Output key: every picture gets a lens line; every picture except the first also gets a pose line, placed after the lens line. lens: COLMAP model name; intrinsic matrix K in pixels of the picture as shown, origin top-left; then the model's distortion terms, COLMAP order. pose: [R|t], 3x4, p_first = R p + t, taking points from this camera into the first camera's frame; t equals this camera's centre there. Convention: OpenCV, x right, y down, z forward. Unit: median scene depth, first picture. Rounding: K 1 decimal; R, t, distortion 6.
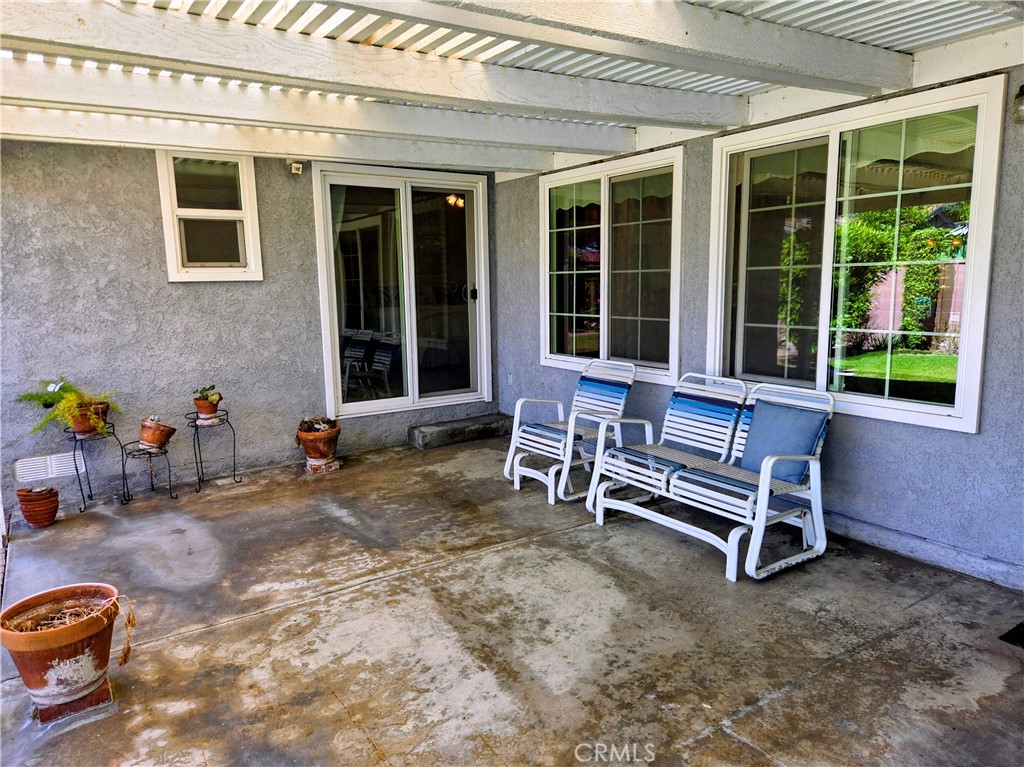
lens RADIAL K [[685.5, 0, 512.0], [0, 685.5, 383.5], [0, 0, 1]] dist [0.002522, 0.000399]
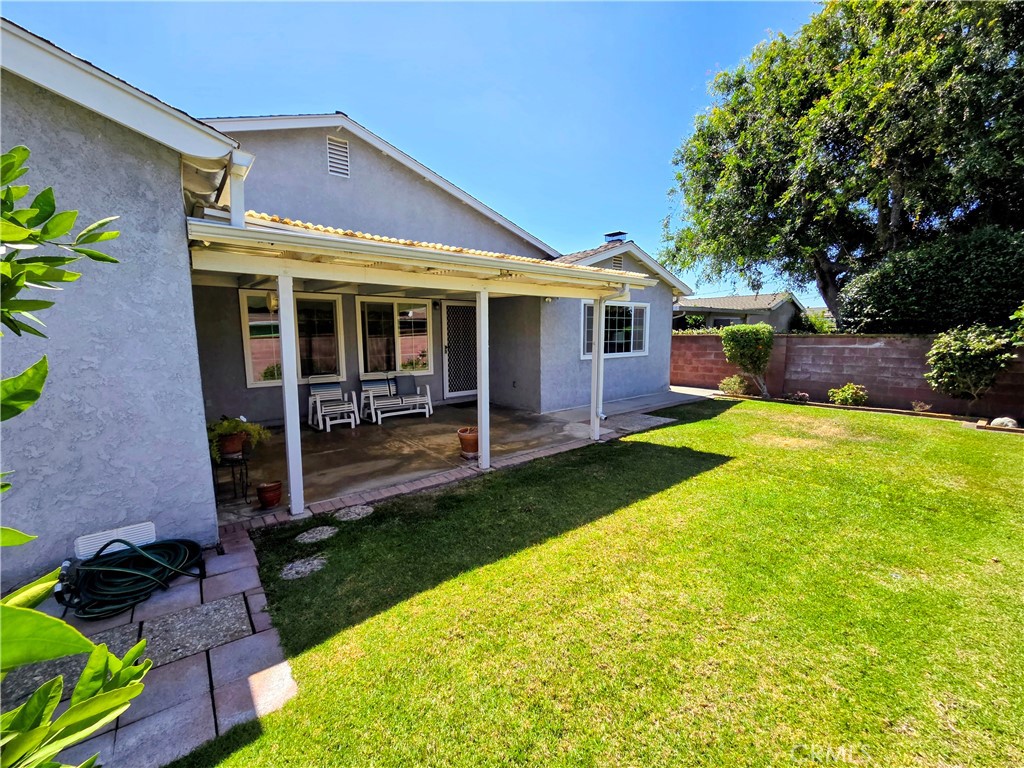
lens RADIAL K [[410.9, 0, 512.0], [0, 410.9, 384.0], [0, 0, 1]] dist [0.001143, 0.000040]
pose [[-0.064460, -0.110634, 0.991769, -1.630930], [0.158810, 0.980033, 0.119646, -0.087227], [-0.985203, 0.165215, -0.045603, 0.485034]]
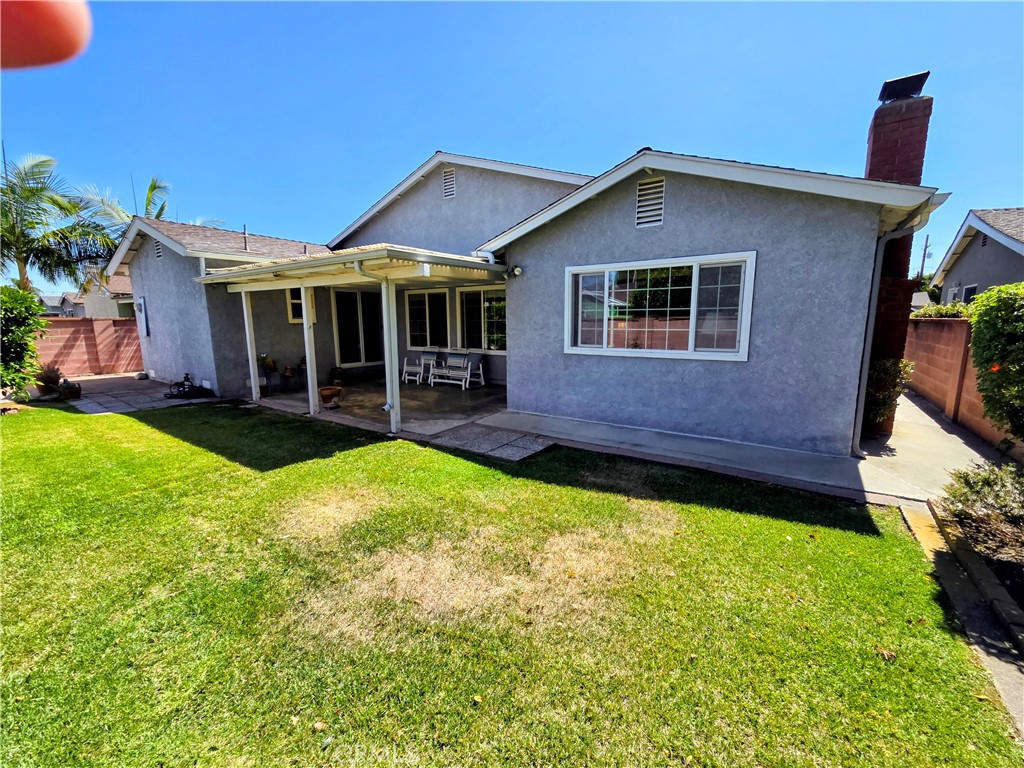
lens RADIAL K [[410.9, 0, 512.0], [0, 410.9, 384.0], [0, 0, 1]] dist [0.001143, 0.000040]
pose [[0.931771, -0.050733, 0.359485, -0.284009], [0.049808, 0.998689, 0.011840, 0.184539], [-0.359614, 0.006873, 0.933076, -1.320254]]
